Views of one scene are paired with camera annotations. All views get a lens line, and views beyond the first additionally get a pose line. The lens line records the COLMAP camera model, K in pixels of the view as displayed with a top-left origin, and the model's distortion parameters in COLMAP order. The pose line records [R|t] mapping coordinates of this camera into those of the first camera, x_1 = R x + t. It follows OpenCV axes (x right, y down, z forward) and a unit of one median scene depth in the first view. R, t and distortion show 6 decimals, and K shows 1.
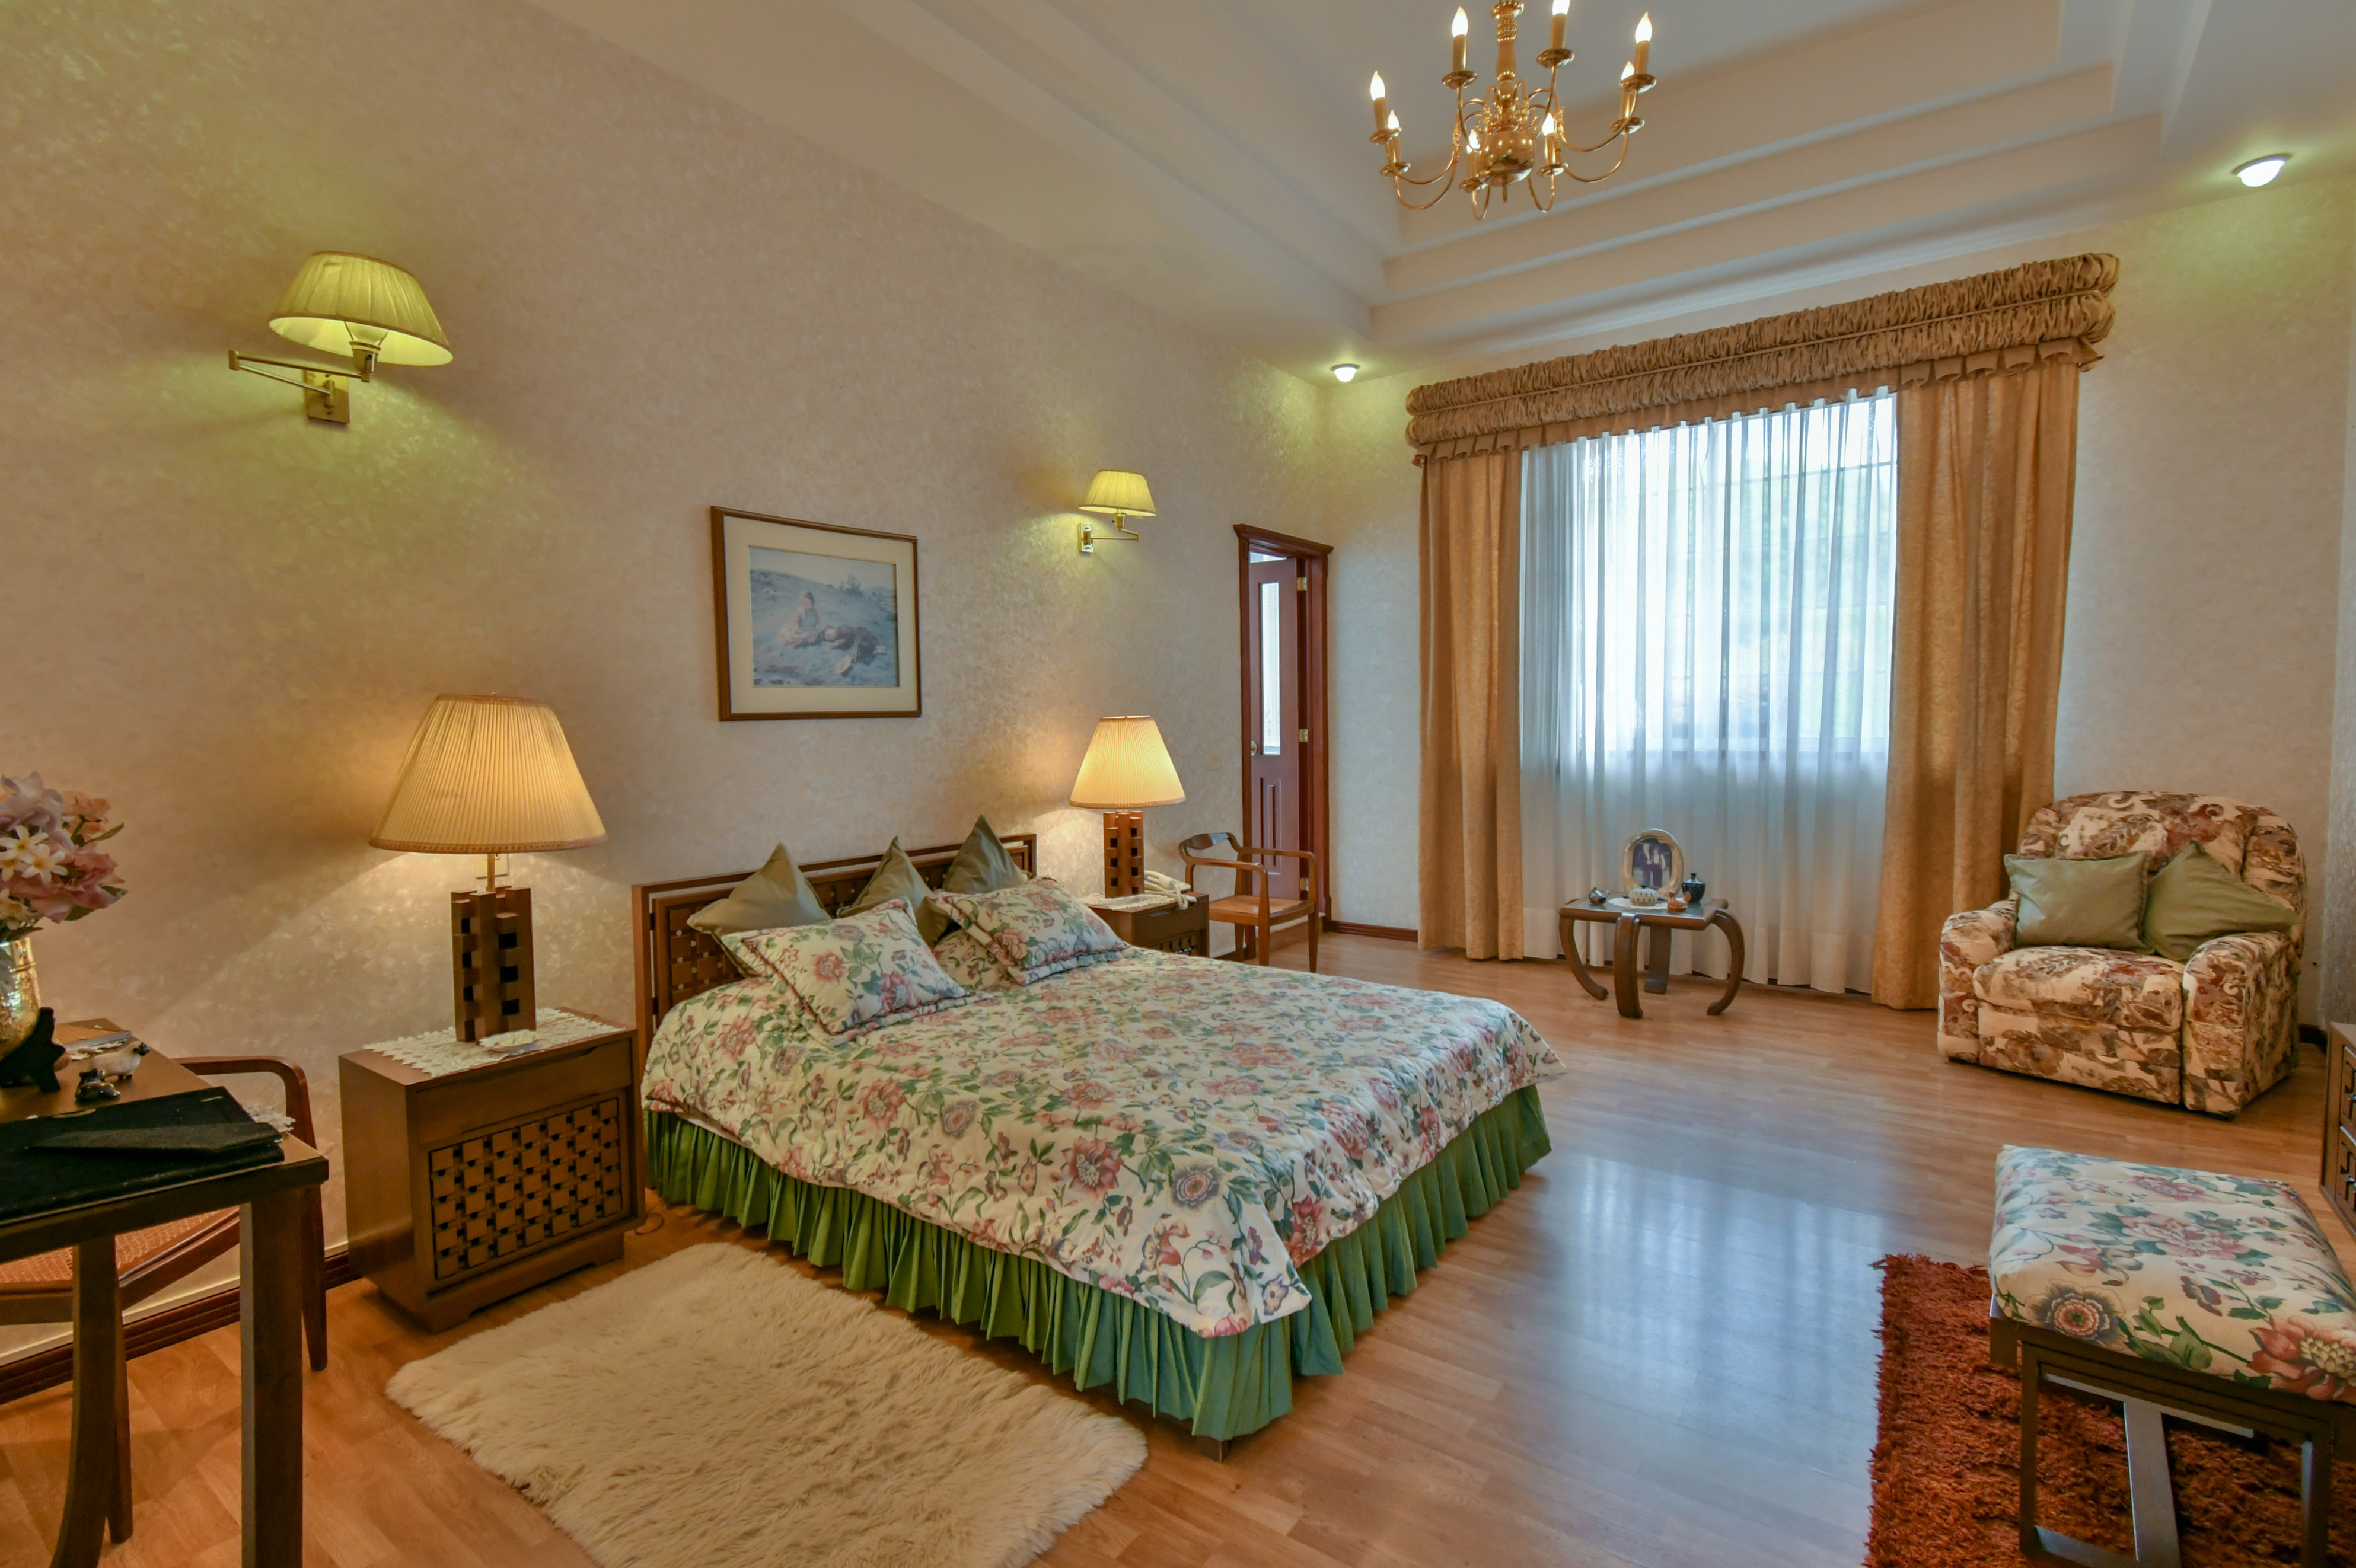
lens RADIAL K [[1059.8, 0, 1176.8], [0, 1059.8, 770.1], [0, 0, 1]] dist [-0.003080, -0.000504]
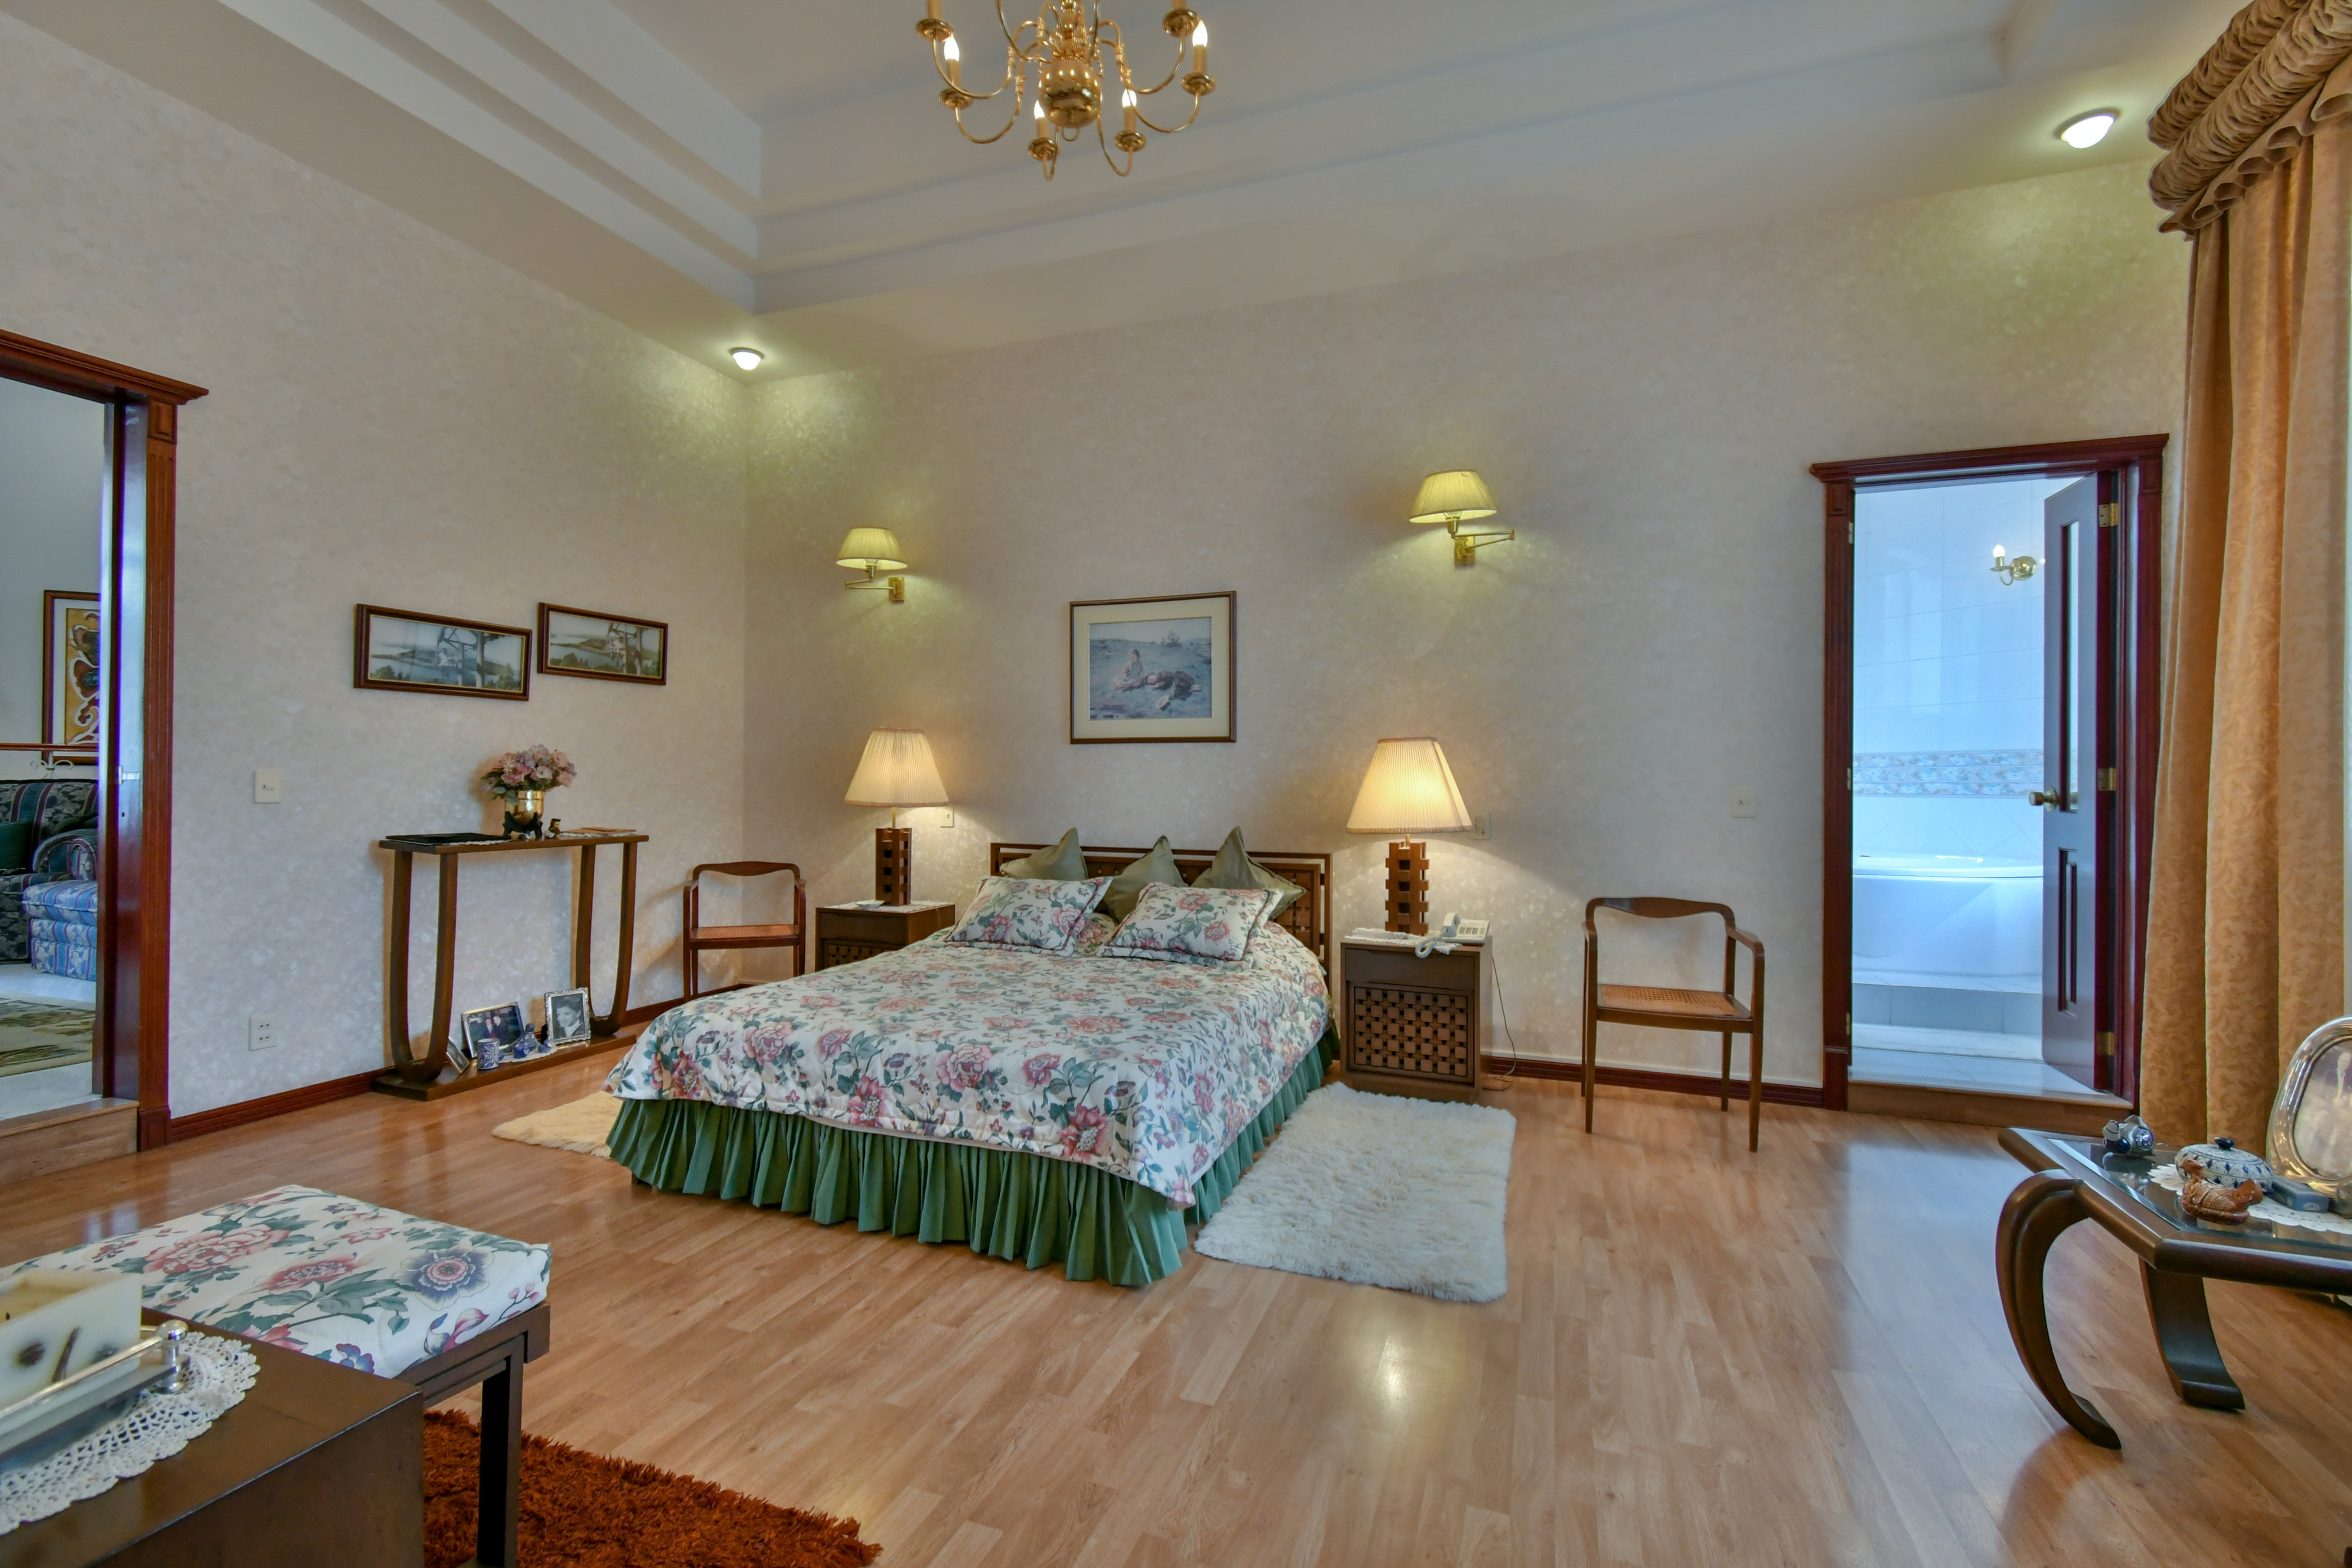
lens RADIAL K [[1004.5, 0, 1176.0], [0, 1004.5, 784.0], [0, 0, 1]] dist [-0.000164, -0.000156]
pose [[0.292417, 0.021946, -0.956039, 0.880720], [-0.060764, 0.998143, 0.004327, -0.004304], [0.954358, 0.056827, 0.293208, 0.662613]]
